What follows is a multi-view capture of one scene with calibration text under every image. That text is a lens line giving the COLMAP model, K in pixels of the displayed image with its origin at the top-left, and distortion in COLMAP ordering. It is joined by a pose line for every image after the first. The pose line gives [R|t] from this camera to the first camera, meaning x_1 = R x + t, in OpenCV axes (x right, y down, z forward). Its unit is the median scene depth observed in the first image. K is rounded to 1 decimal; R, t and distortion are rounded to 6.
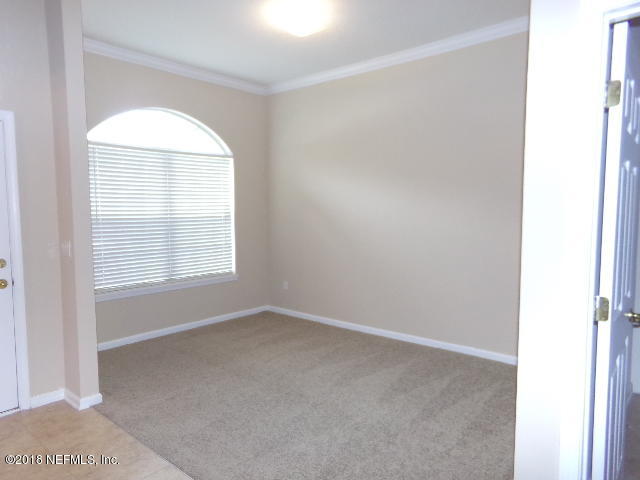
lens RADIAL K [[439.5, 0, 318.6], [0, 439.5, 241.5], [0, 0, 1]] dist [0.002818, 0.006015]
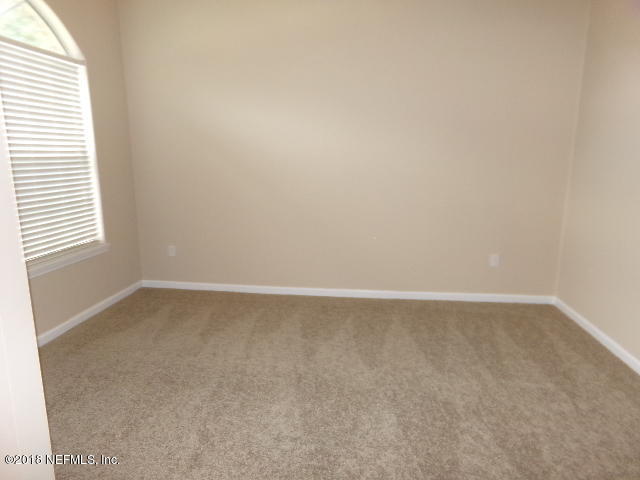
lens RADIAL K [[439.5, 0, 320.4], [0, 439.5, 238.8], [0, 0, 1]] dist [0.002818, 0.006015]
pose [[0.818710, -0.103376, 0.564825, -0.321106], [0.030275, 0.990064, 0.137322, -0.017314], [-0.573408, -0.095327, 0.813705, 0.273863]]
